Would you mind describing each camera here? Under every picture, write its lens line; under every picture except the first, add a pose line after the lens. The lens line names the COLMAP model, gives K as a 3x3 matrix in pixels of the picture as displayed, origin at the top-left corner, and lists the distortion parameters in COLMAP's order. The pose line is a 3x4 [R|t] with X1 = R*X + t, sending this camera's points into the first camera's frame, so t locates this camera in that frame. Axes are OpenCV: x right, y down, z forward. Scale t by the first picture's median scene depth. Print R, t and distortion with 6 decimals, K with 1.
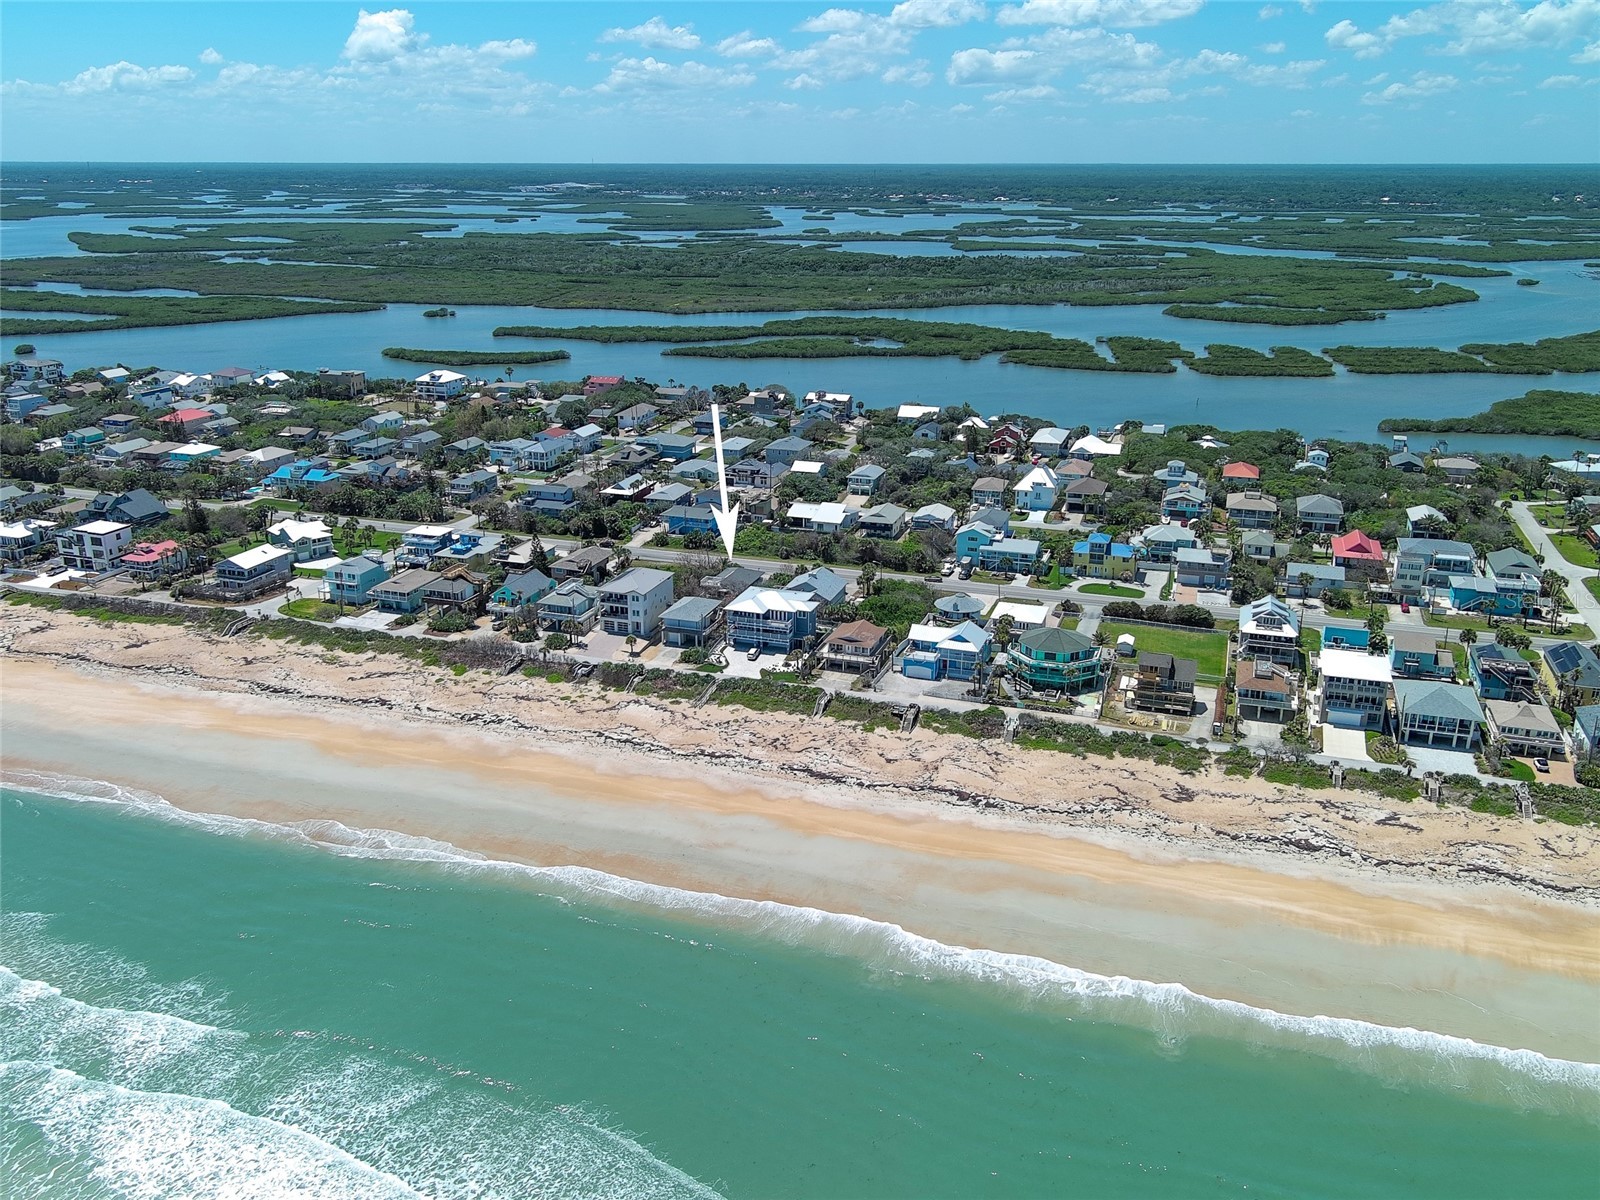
lens RADIAL K [[1338.5, 0, 781.1], [0, 1338.5, 614.6], [0, 0, 1]] dist [0.009854, -0.019356]
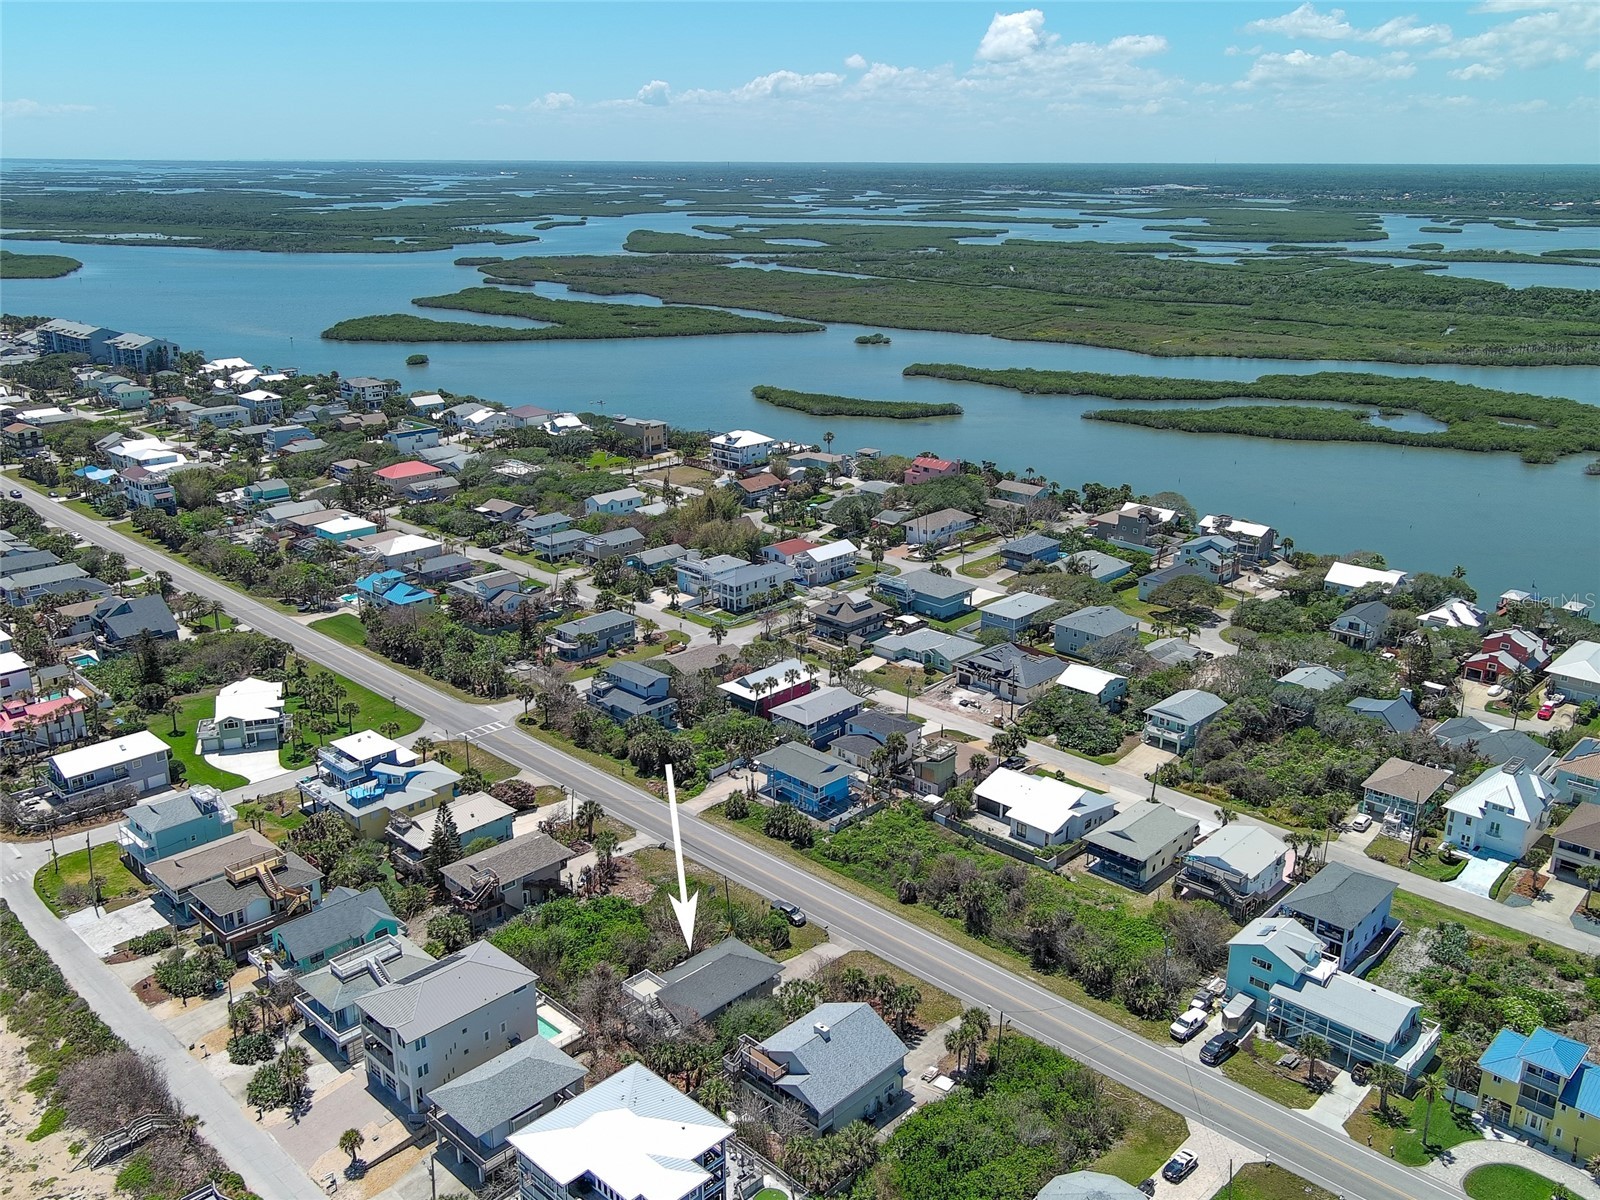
lens RADIAL K [[1338.5, 0, 792.0], [0, 1338.5, 602.5], [0, 0, 1]] dist [0.009854, -0.019356]
pose [[0.904886, 0.134410, -0.403876, 0.124943], [-0.137764, 0.990245, 0.020893, -0.126689], [0.402745, 0.036734, 0.914575, 0.371113]]
